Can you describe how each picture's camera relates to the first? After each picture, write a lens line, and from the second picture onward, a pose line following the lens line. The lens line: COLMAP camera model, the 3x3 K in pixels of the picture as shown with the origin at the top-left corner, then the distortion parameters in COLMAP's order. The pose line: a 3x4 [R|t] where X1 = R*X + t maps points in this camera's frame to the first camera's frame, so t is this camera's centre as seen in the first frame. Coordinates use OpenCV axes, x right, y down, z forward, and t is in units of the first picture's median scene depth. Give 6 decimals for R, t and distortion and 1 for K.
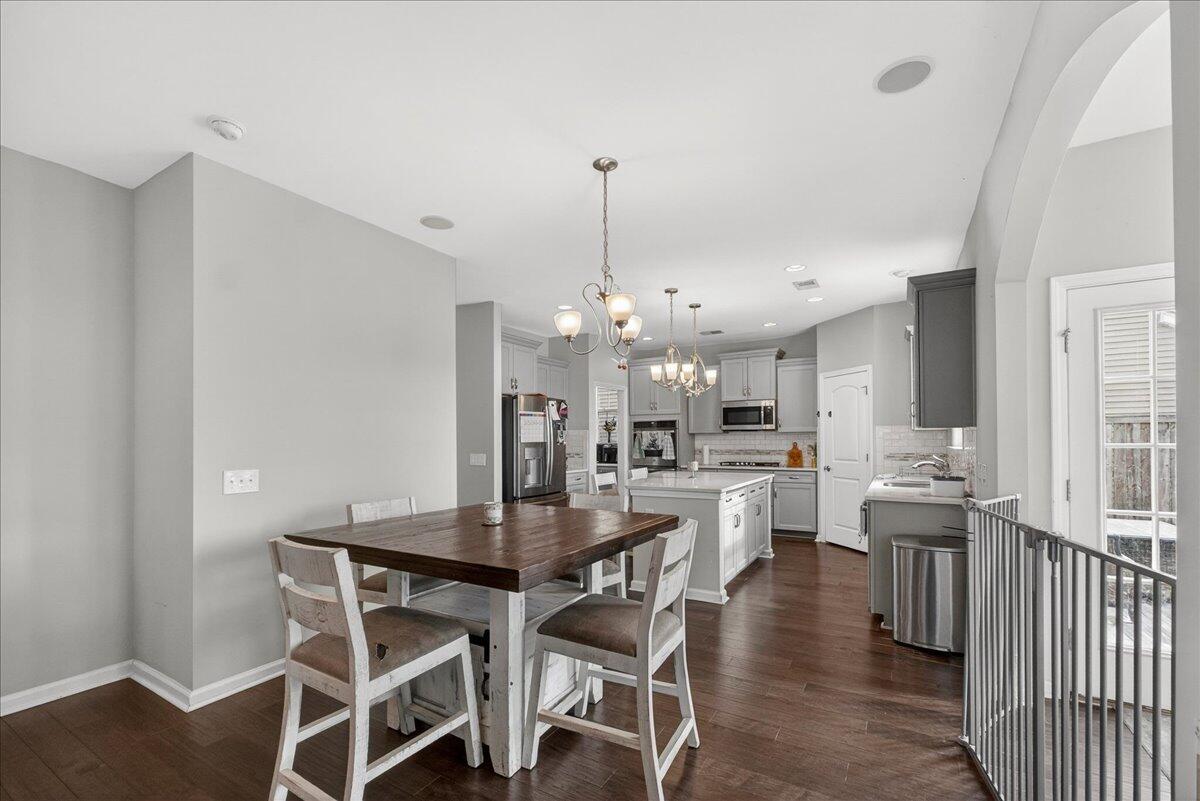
lens RADIAL K [[501.6, 0, 592.7], [0, 501.6, 438.3], [0, 0, 1]] dist [0.000085, -0.000577]
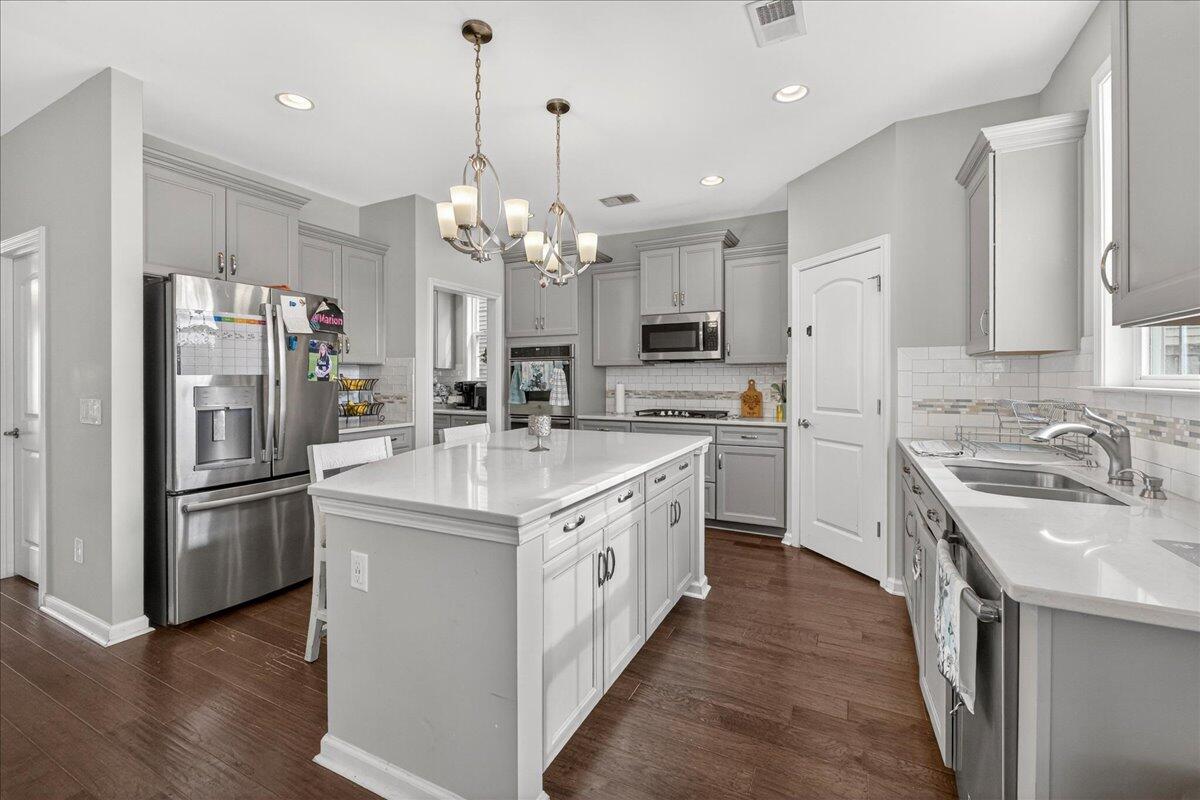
lens RADIAL K [[501.6, 0, 594.7], [0, 501.6, 383.8], [0, 0, 1]] dist [0.000085, -0.000577]
pose [[0.997283, 0.004153, 0.073551, 0.157442], [-0.005012, 0.999921, 0.011496, 0.006943], [-0.073498, -0.011834, 0.997225, 0.378724]]
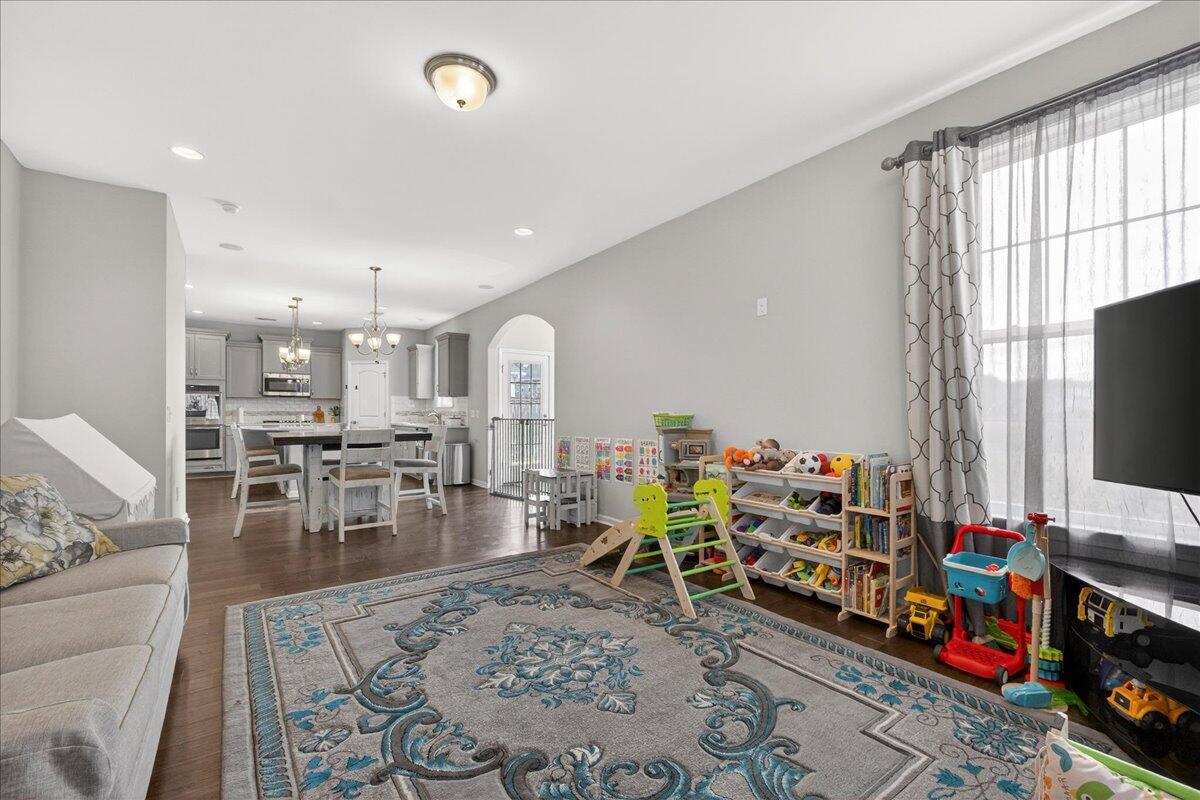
lens RADIAL K [[501.6, 0, 597.2], [0, 501.6, 408.0], [0, 0, 1]] dist [0.000085, -0.000577]
pose [[0.397449, 0.014027, 0.917517, -0.574357], [-0.008446, 0.999897, -0.011628, 0.023899], [-0.917585, -0.003128, 0.397526, -0.265436]]
